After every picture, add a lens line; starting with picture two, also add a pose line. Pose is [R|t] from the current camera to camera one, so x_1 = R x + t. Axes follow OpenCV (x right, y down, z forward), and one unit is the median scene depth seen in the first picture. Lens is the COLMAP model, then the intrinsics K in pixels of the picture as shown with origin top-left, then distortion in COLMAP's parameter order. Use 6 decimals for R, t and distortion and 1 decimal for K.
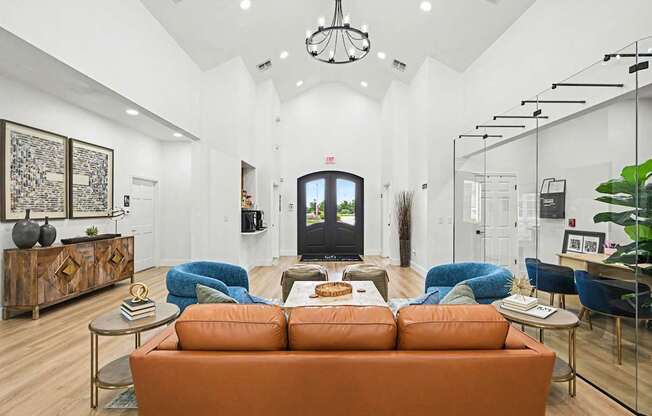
lens RADIAL K [[277.3, 0, 326.0], [0, 277.3, 208.0], [0, 0, 1]] dist [-0.000486, -0.000445]
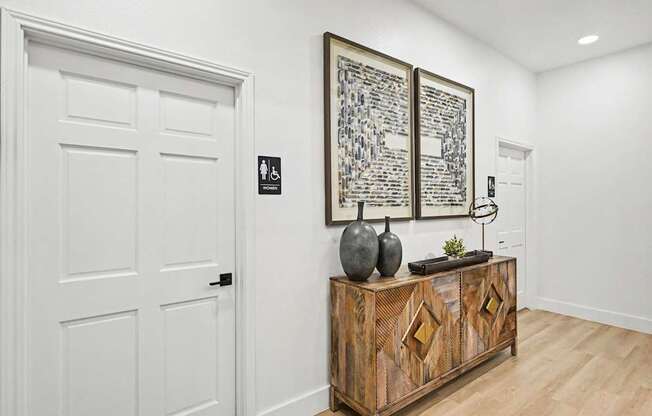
lens RADIAL K [[277.3, 0, 326.0], [0, 277.3, 208.0], [0, 0, 1]] dist [-0.000486, -0.000445]
pose [[0.561723, 0.000633, -0.827325, -0.598188], [0.011327, 0.999900, 0.008456, 0.009764], [0.827248, -0.014121, 0.561659, 0.572263]]
